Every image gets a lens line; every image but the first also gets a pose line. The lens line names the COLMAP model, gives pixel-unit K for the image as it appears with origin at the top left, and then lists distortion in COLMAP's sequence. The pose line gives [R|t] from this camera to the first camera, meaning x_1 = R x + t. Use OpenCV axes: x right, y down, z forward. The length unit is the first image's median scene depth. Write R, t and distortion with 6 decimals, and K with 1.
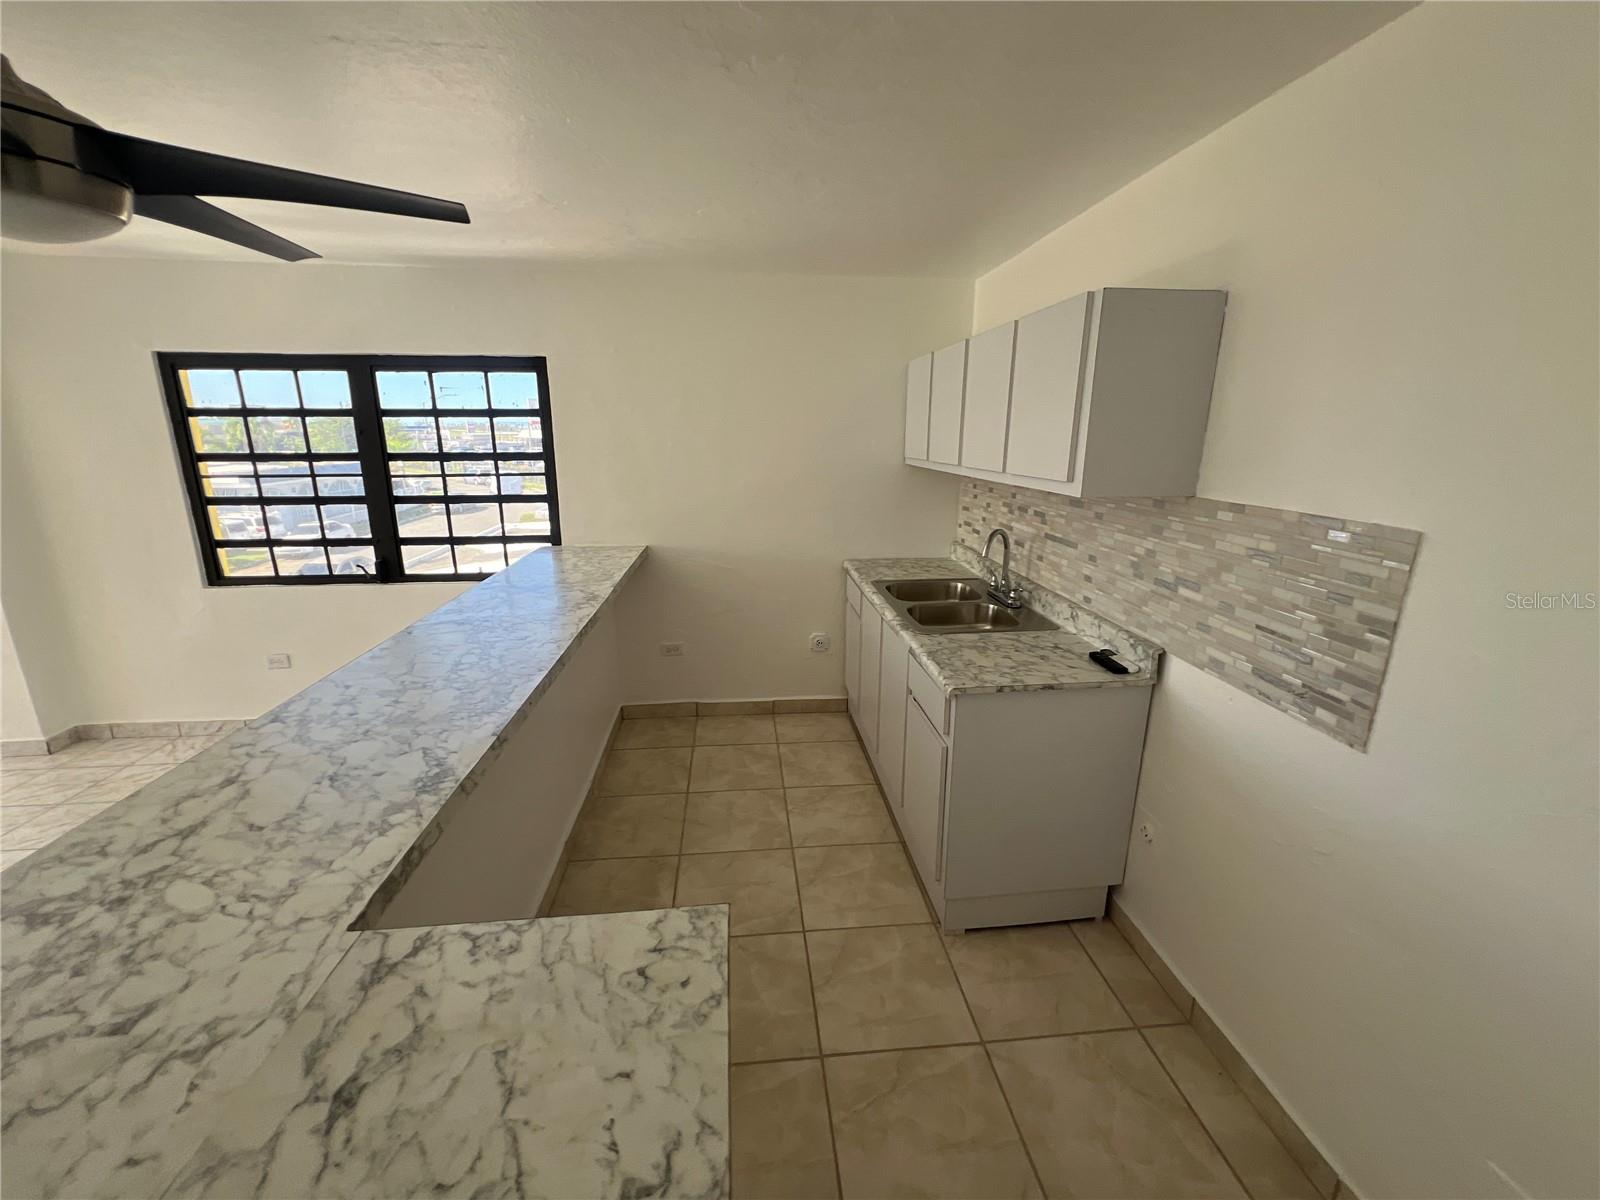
lens RADIAL K [[643.2, 0, 796.6], [0, 643.2, 594.7], [0, 0, 1]] dist [-0.000539, 0.000203]
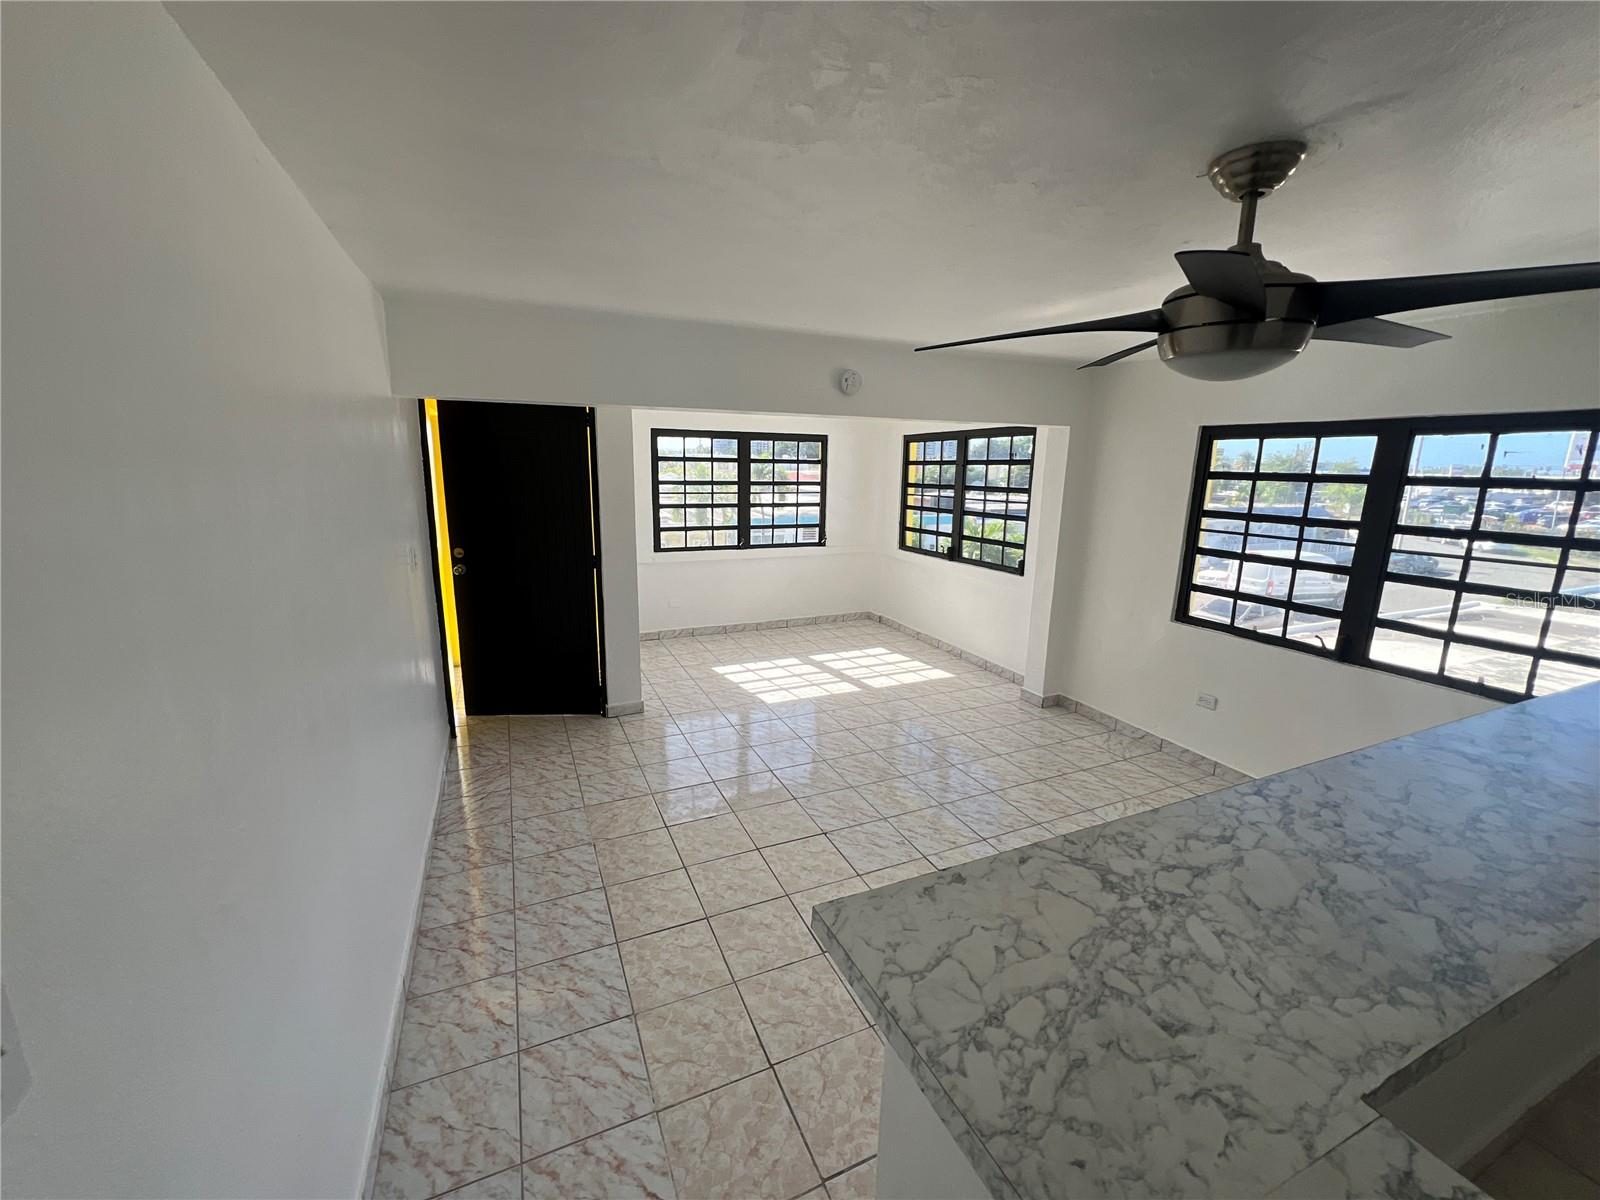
lens RADIAL K [[643.2, 0, 796.6], [0, 643.2, 594.7], [0, 0, 1]] dist [-0.000539, 0.000203]
pose [[0.321215, 0.194960, -0.926721, -0.107185], [-0.250275, 0.961263, 0.115478, -0.039925], [0.913336, 0.194842, 0.357566, -0.106613]]
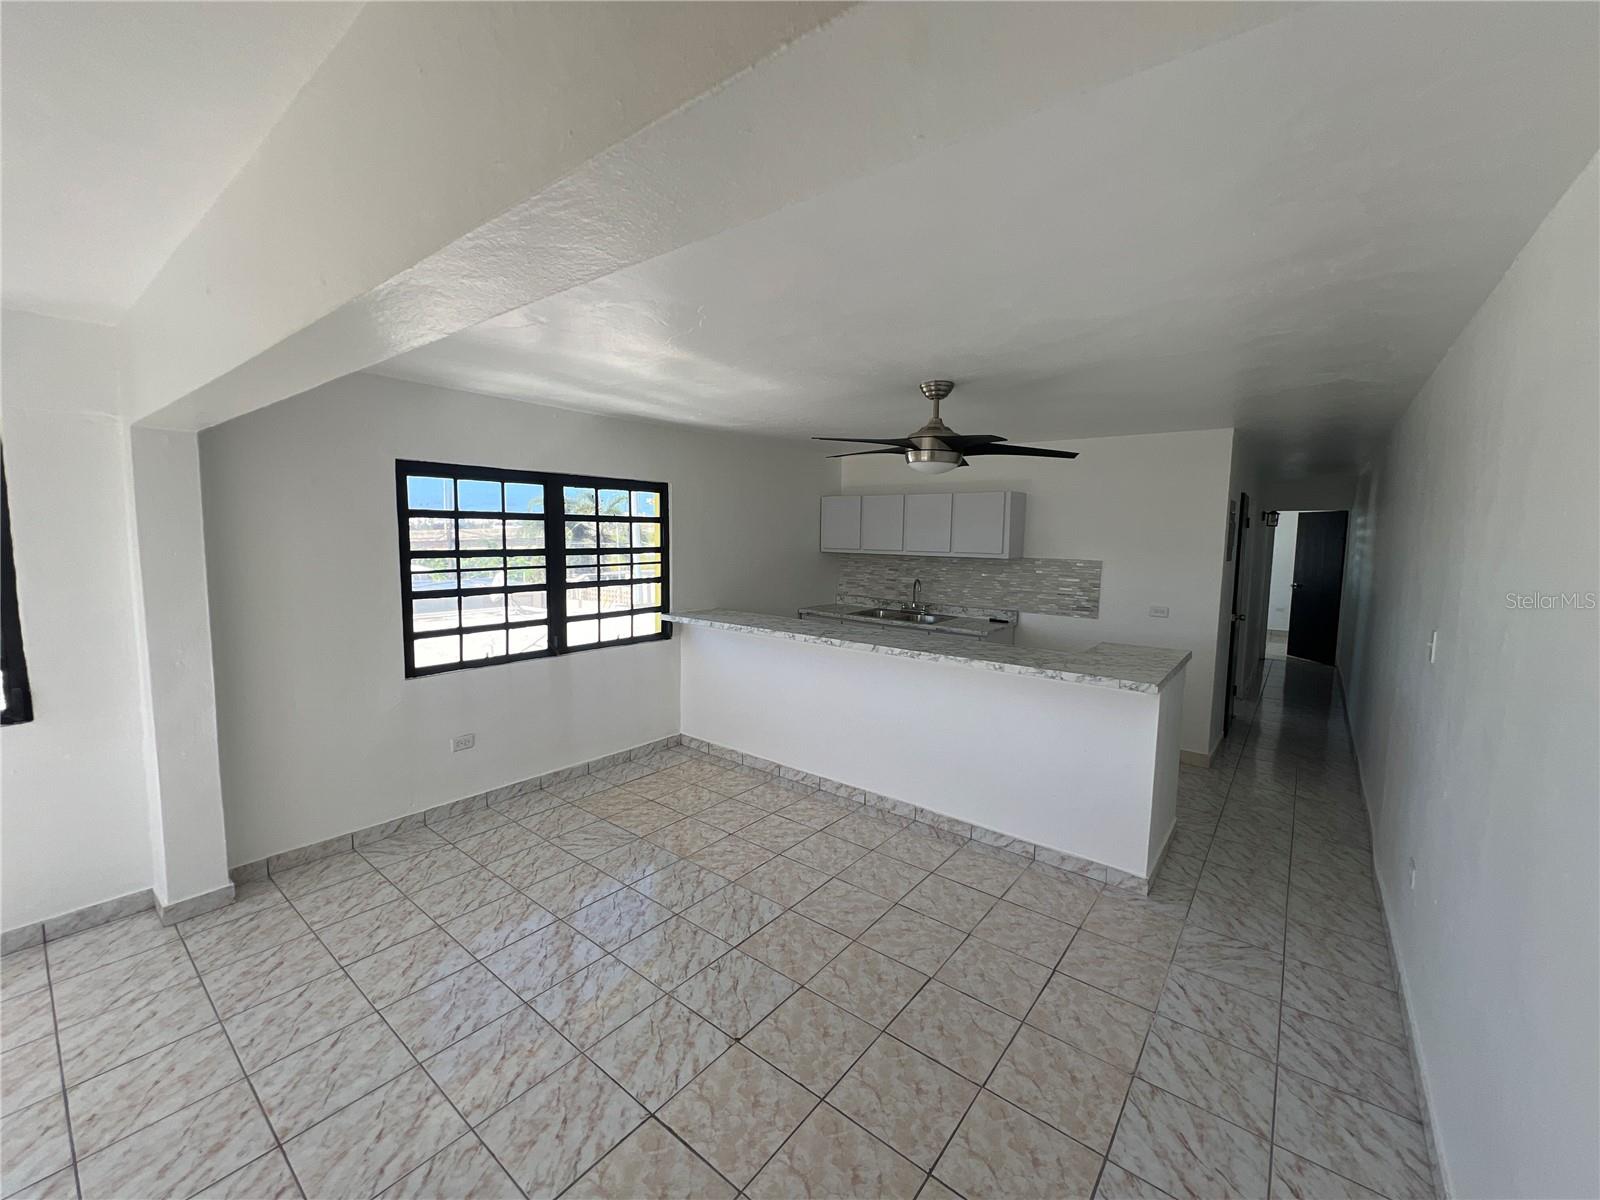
lens RADIAL K [[637.0, 0, 800.0], [0, 637.0, 600.0], [0, 0, 1]] dist [0.000115, 0.000257]
pose [[0.694682, -0.069225, 0.715978, -2.206159], [0.166692, 0.983756, -0.066618, 0.066385], [-0.699736, 0.165626, 0.694937, -0.302547]]
